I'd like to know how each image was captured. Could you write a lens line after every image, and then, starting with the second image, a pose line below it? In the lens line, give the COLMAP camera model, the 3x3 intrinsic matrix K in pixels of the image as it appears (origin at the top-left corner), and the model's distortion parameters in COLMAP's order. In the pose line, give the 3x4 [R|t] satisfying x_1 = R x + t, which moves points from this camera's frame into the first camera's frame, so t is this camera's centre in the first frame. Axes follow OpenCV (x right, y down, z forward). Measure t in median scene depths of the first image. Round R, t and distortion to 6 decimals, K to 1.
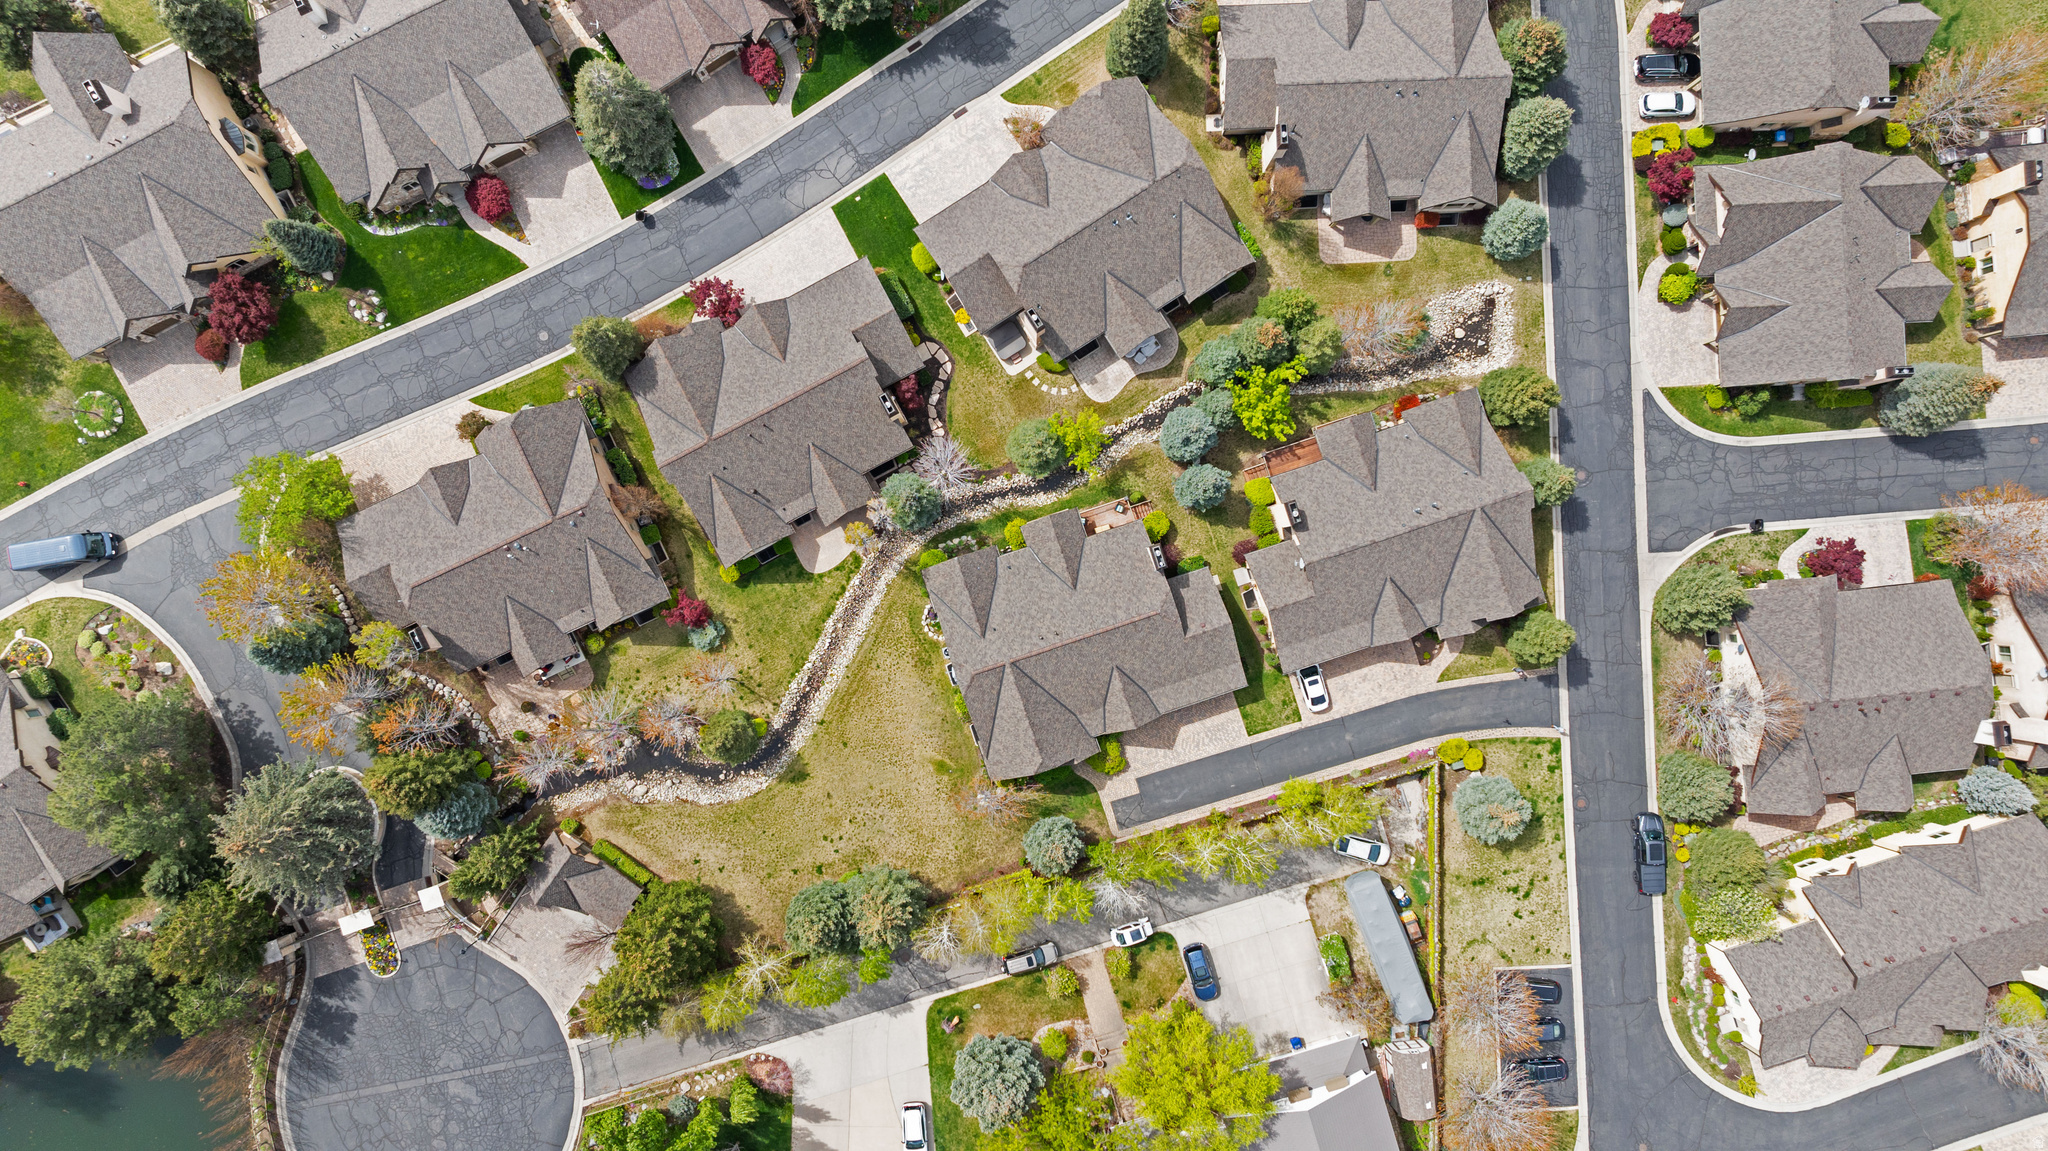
lens RADIAL K [[1444.2, 0, 1033.0], [0, 1444.2, 564.8], [0, 0, 1]] dist [-0.042723, 0.047138]
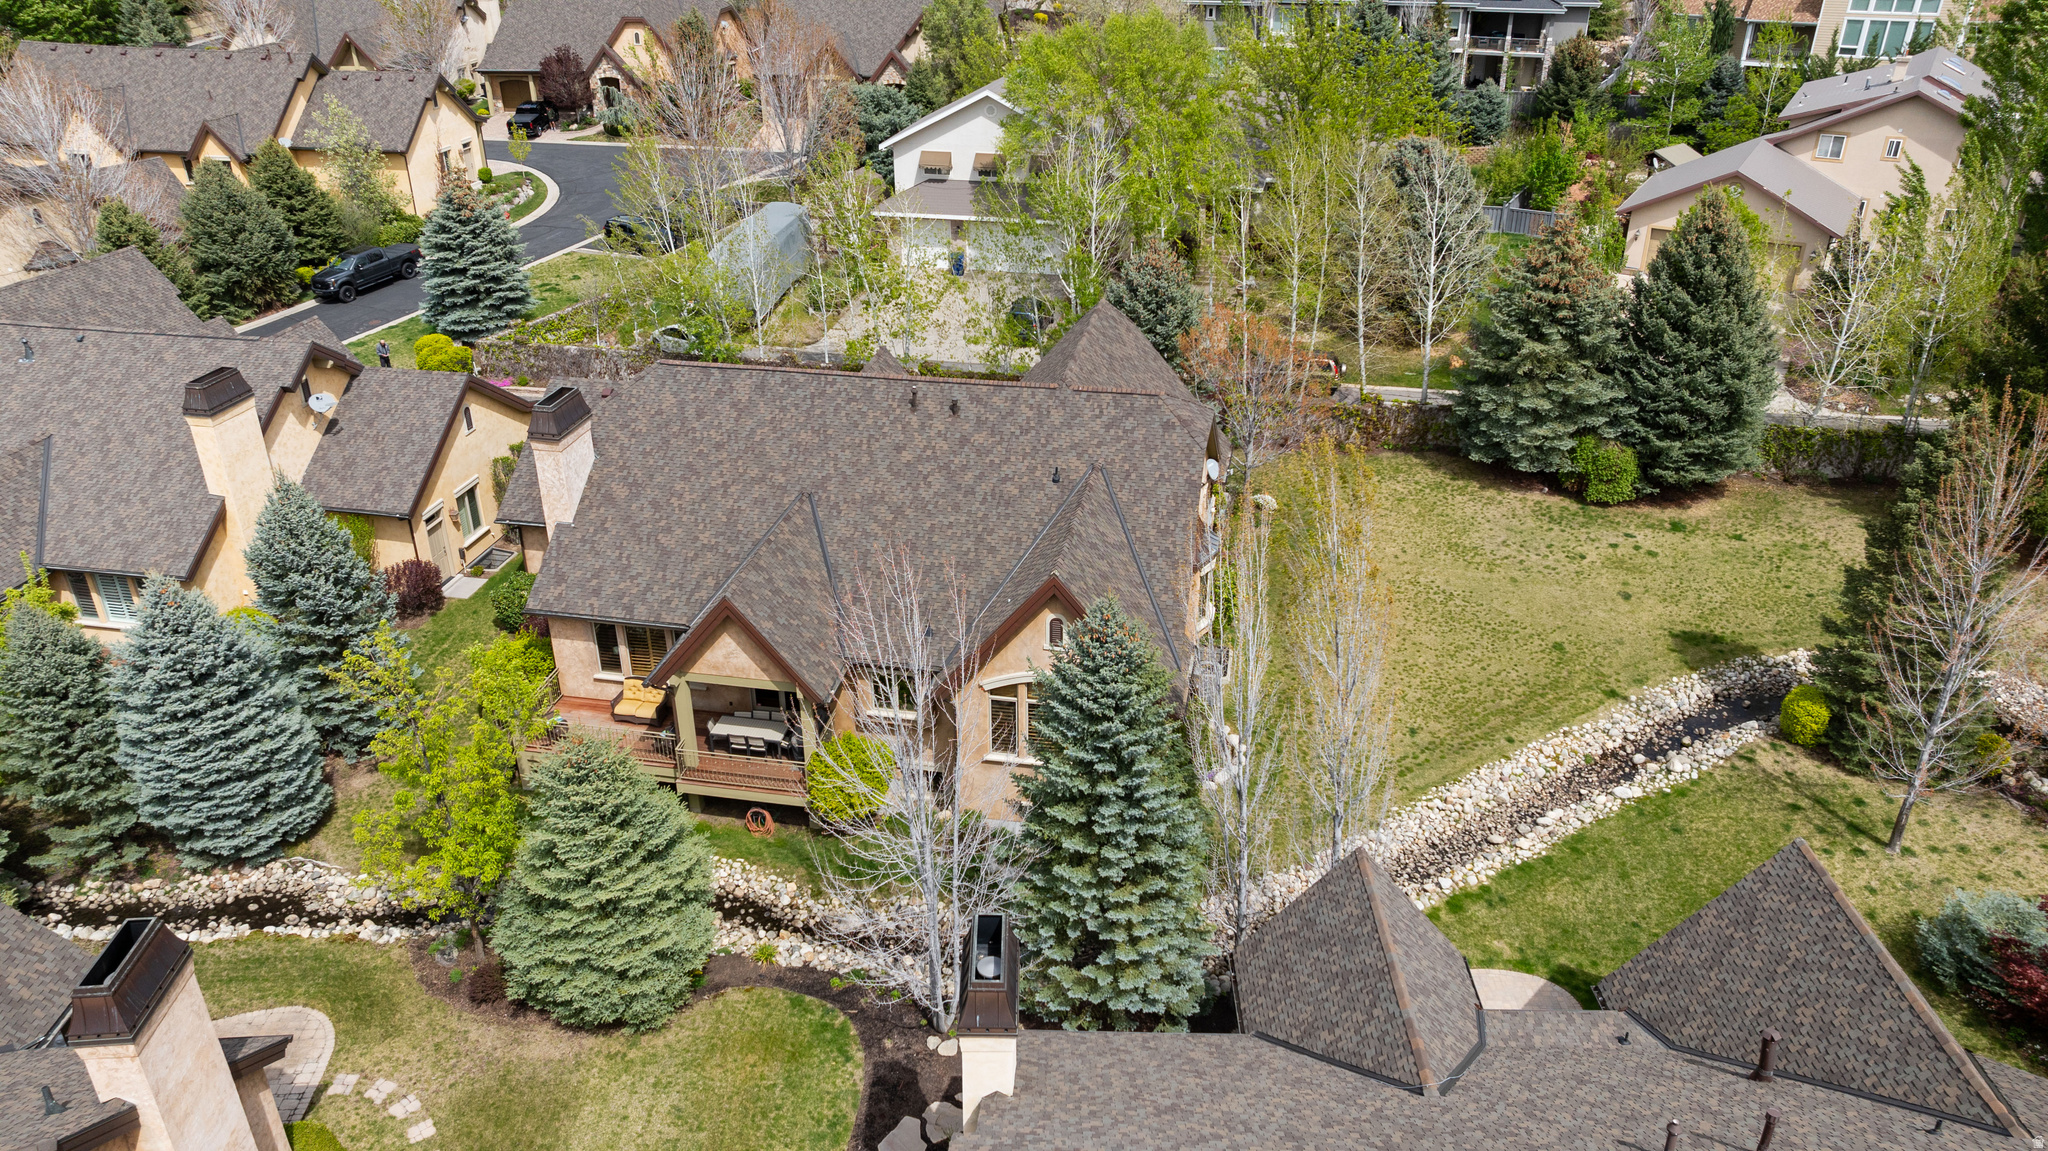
lens RADIAL K [[1444.2, 0, 1029.3], [0, 1444.2, 570.8], [0, 0, 1]] dist [-0.042723, 0.047138]
pose [[-0.871701, -0.225960, 0.434833, -0.167955], [0.490024, -0.395154, 0.777000, -0.225260], [-0.003745, 0.890390, 0.455182, 0.809758]]
